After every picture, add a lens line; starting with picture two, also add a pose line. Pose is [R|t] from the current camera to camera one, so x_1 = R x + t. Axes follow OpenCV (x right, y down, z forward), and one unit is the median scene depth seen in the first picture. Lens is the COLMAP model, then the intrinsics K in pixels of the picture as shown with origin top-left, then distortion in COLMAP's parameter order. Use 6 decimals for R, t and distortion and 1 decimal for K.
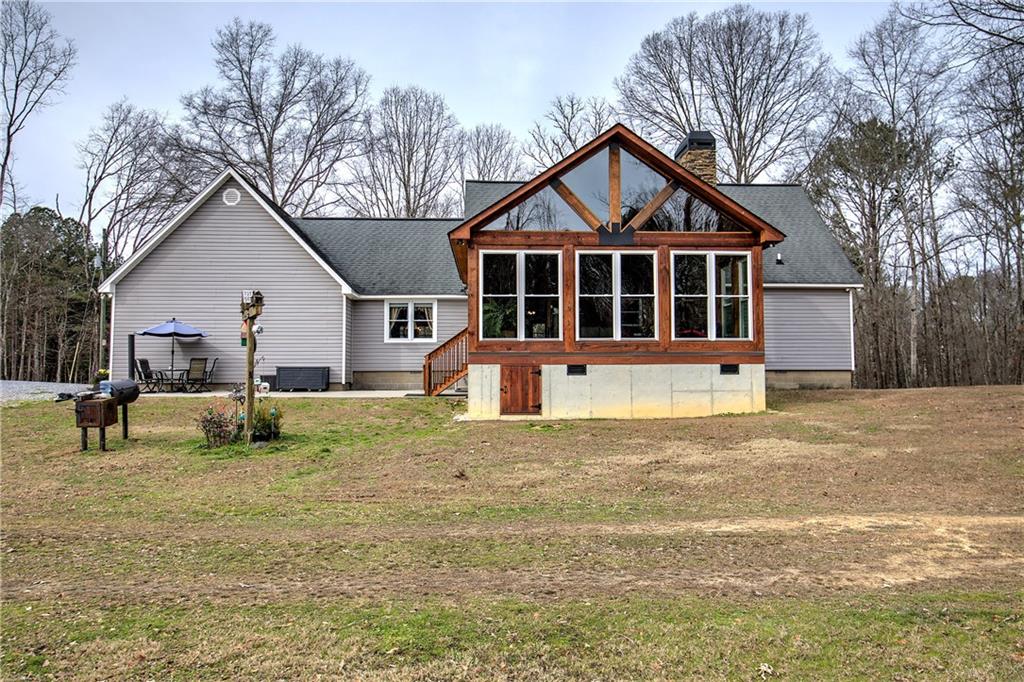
lens RADIAL K [[699.4, 0, 514.6], [0, 699.4, 343.6], [0, 0, 1]] dist [0.005003, -0.000531]
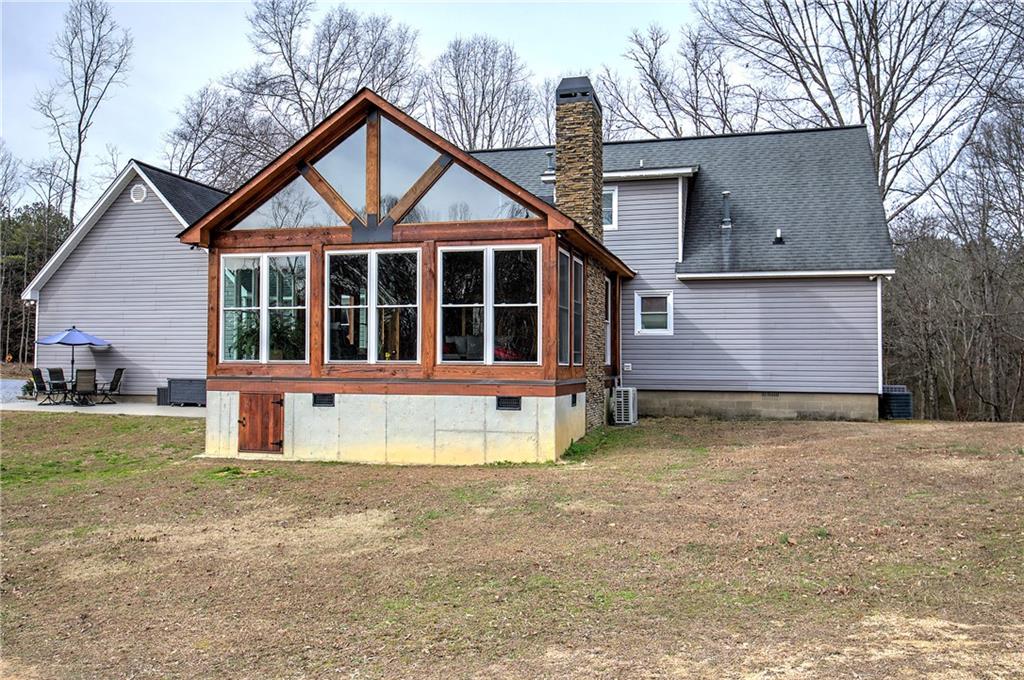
lens RADIAL K [[825.4, 0, 509.8], [0, 825.4, 336.9], [0, 0, 1]] dist [0.008161, -0.000805]
pose [[0.951845, -0.000680, -0.306579, 0.579628], [0.004531, 0.999919, 0.011852, -0.044697], [0.306546, -0.012670, 0.951771, 0.160962]]
